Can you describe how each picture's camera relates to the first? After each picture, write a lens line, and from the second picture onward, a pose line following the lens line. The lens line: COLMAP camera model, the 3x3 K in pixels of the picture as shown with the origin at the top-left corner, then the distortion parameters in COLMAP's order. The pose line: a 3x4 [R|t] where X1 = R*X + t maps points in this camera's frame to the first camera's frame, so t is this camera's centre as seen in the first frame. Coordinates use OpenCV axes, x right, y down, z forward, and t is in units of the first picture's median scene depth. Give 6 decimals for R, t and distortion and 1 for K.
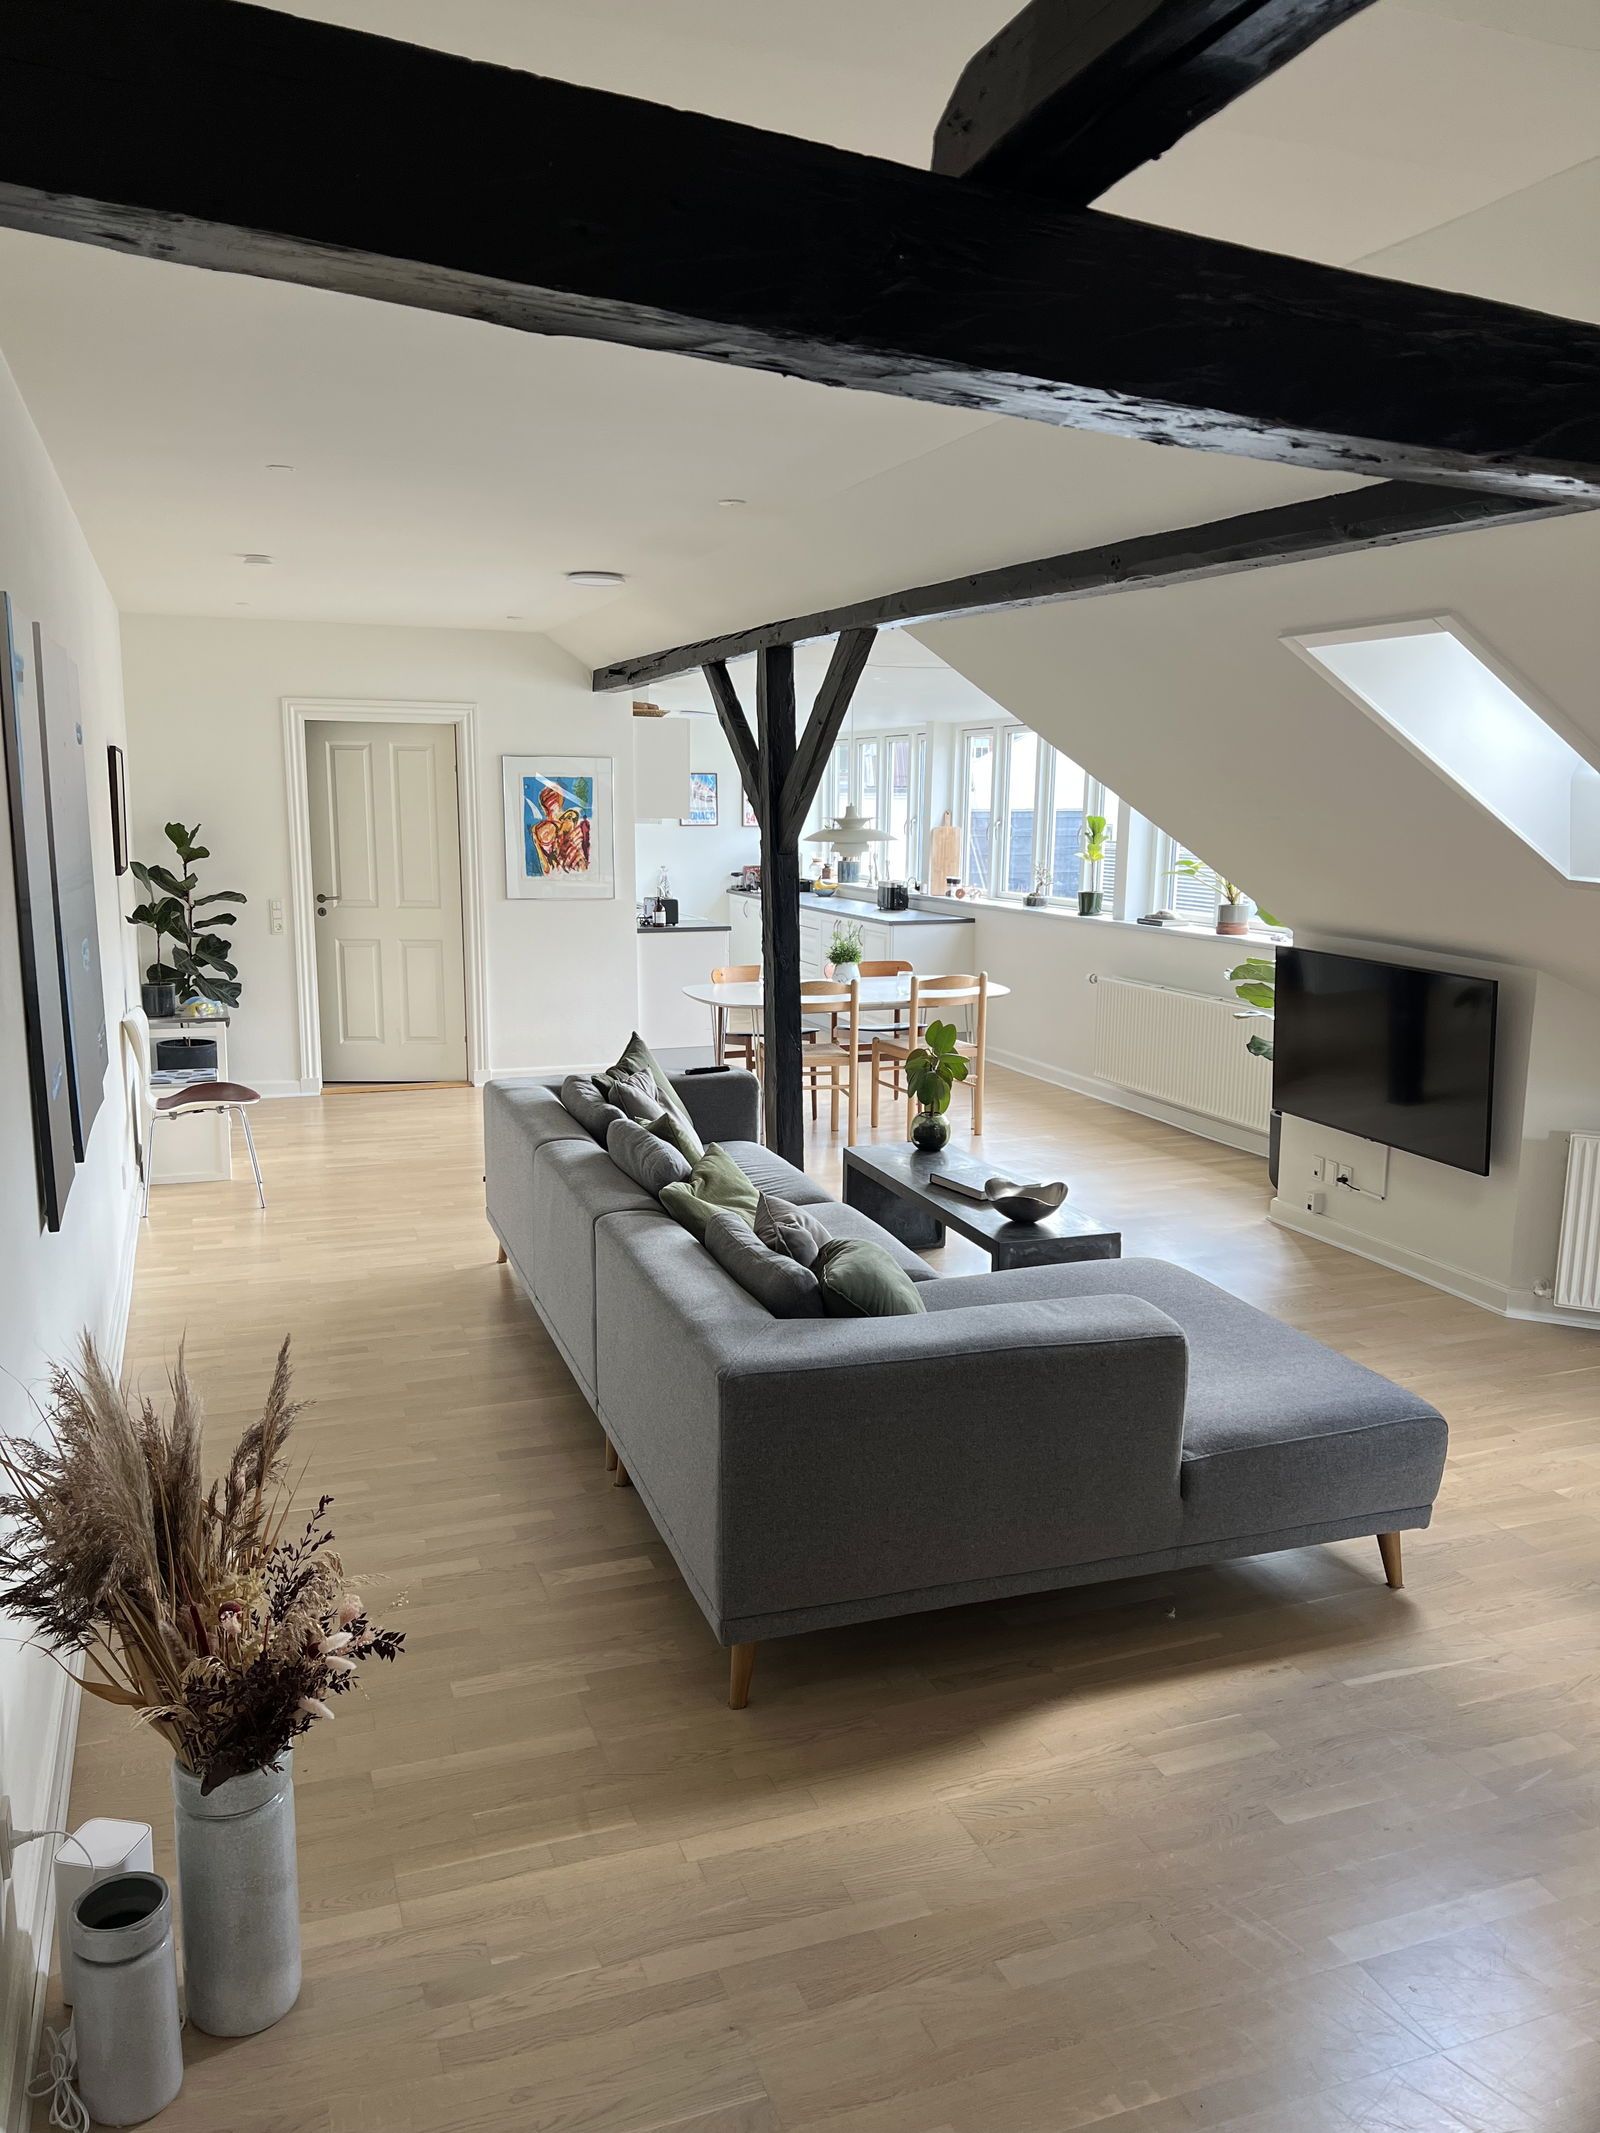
lens RADIAL K [[1585.9, 0, 800.0], [0, 1585.9, 1066.5], [0, 0, 1]] dist [0.231997, 0.000126]
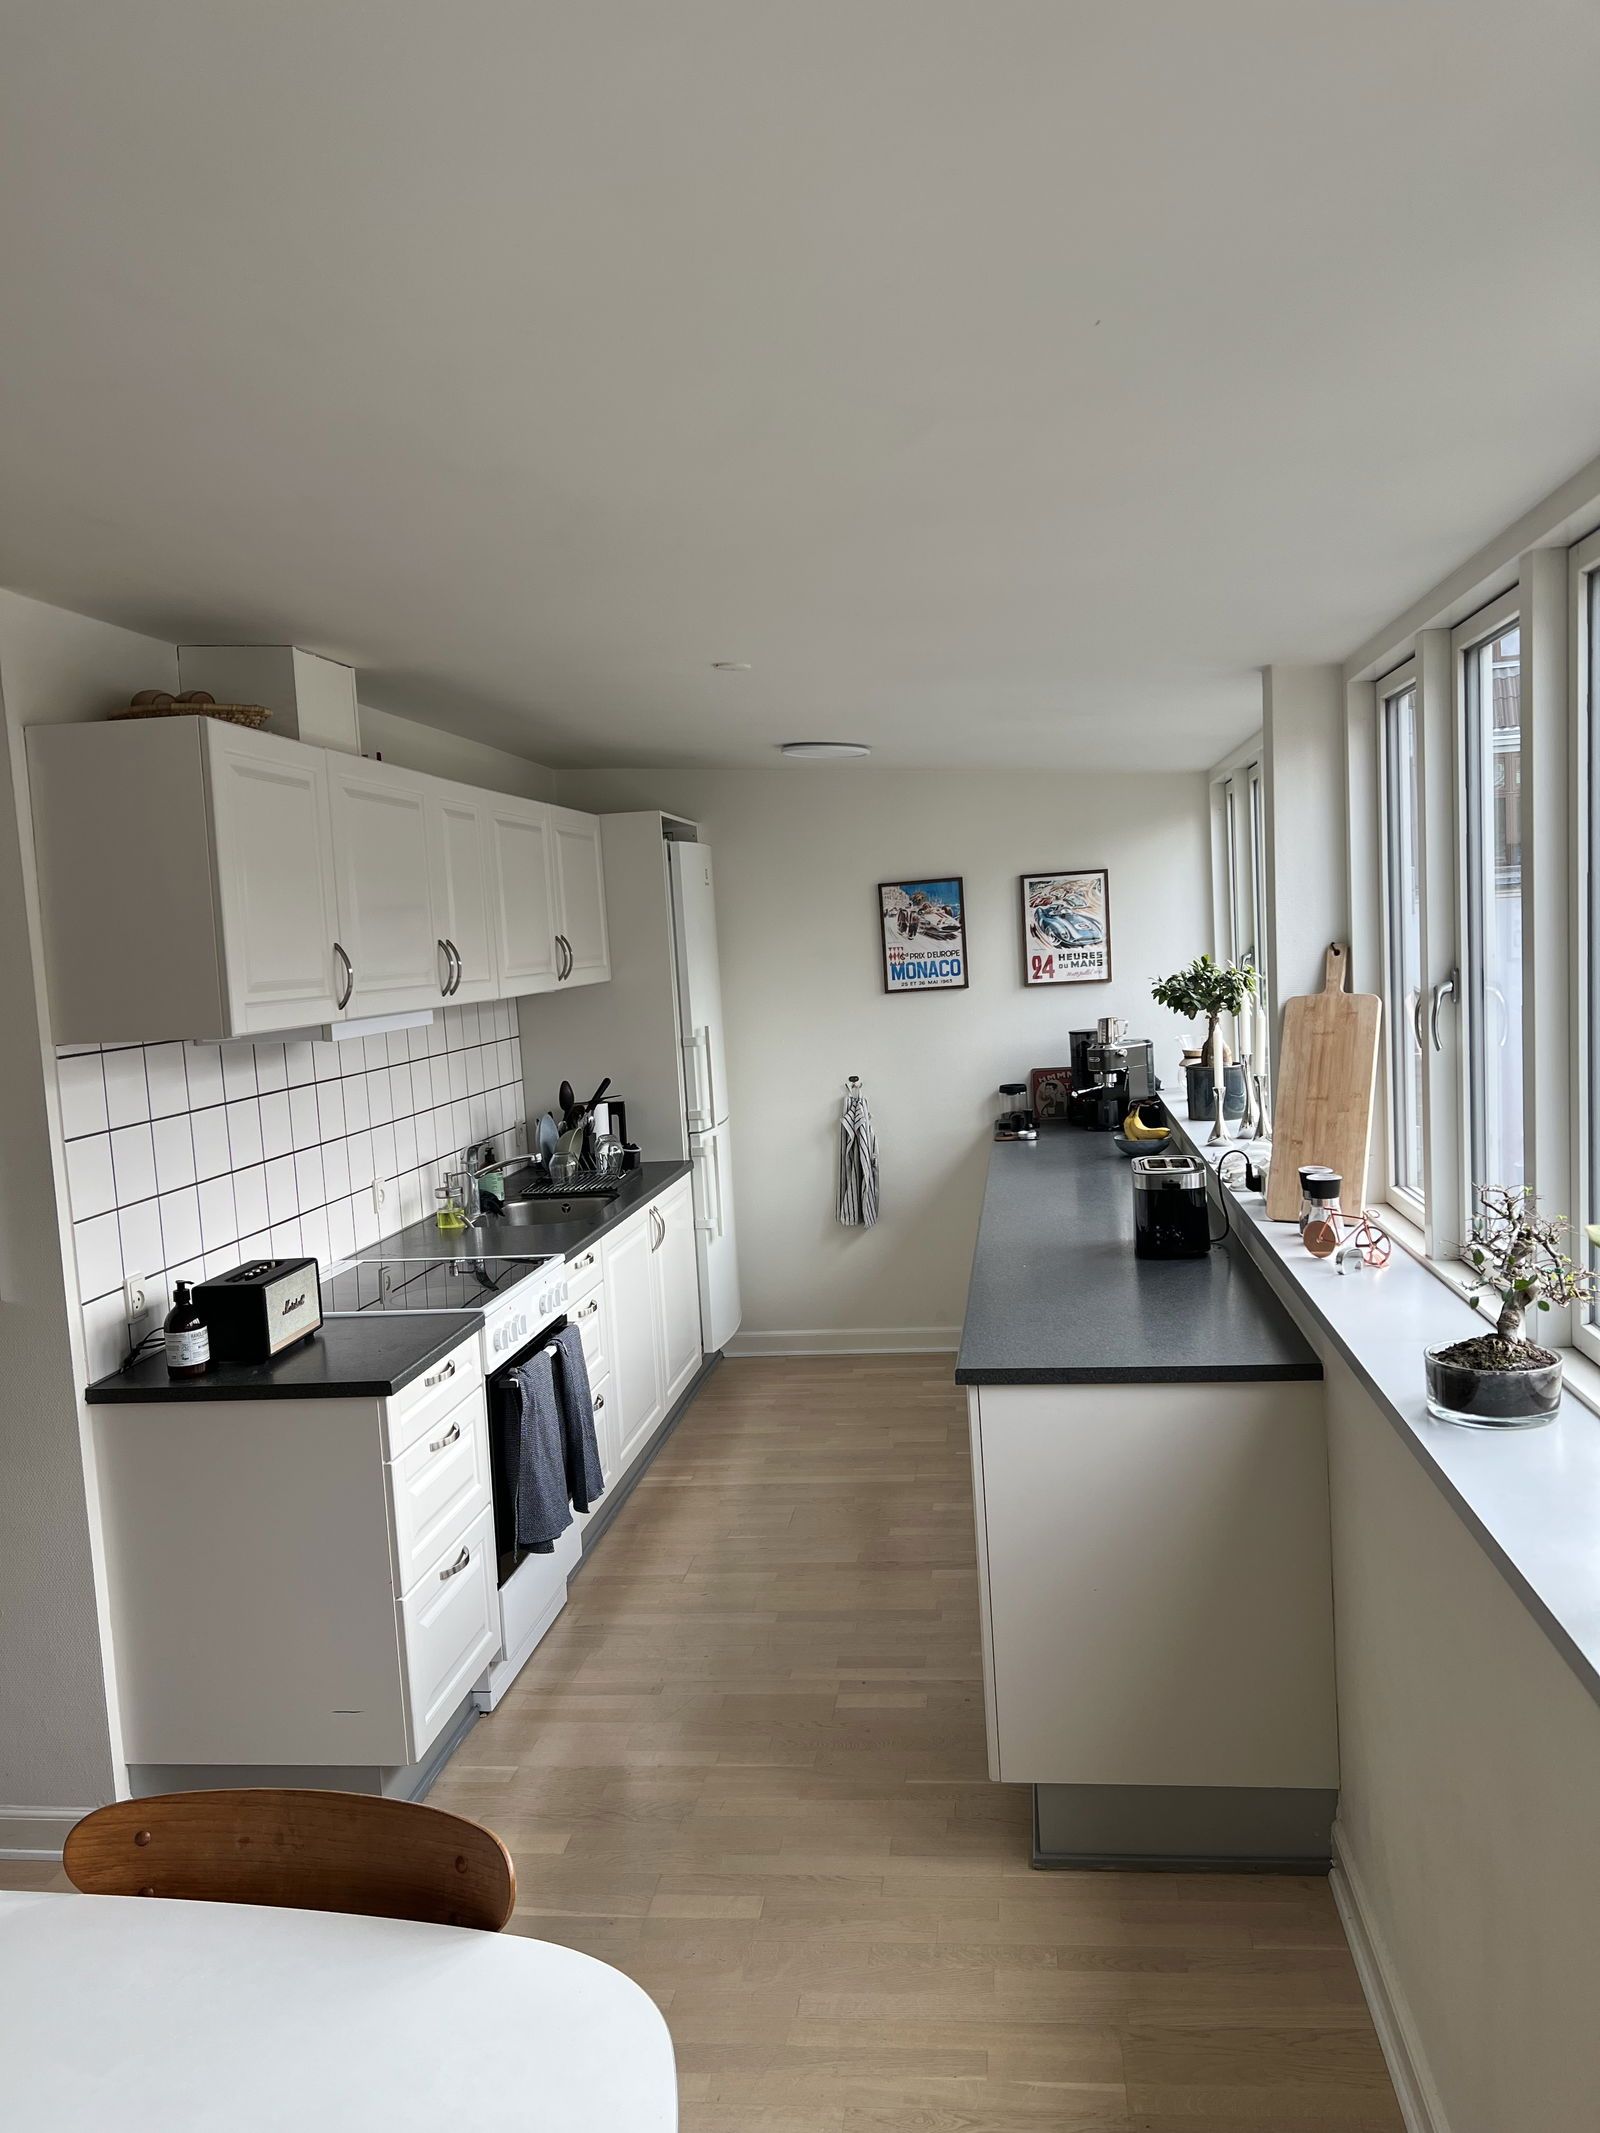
lens RADIAL K [[1572.1, 0, 813.6], [0, 1572.1, 1073.2], [0, 0, 1]] dist [0.004515, 0.000873]
pose [[0.883180, -0.017118, -0.468721, 0.162508], [-0.014915, 0.997803, -0.064543, -0.127019], [0.468796, 0.063994, 0.880985, 0.766305]]
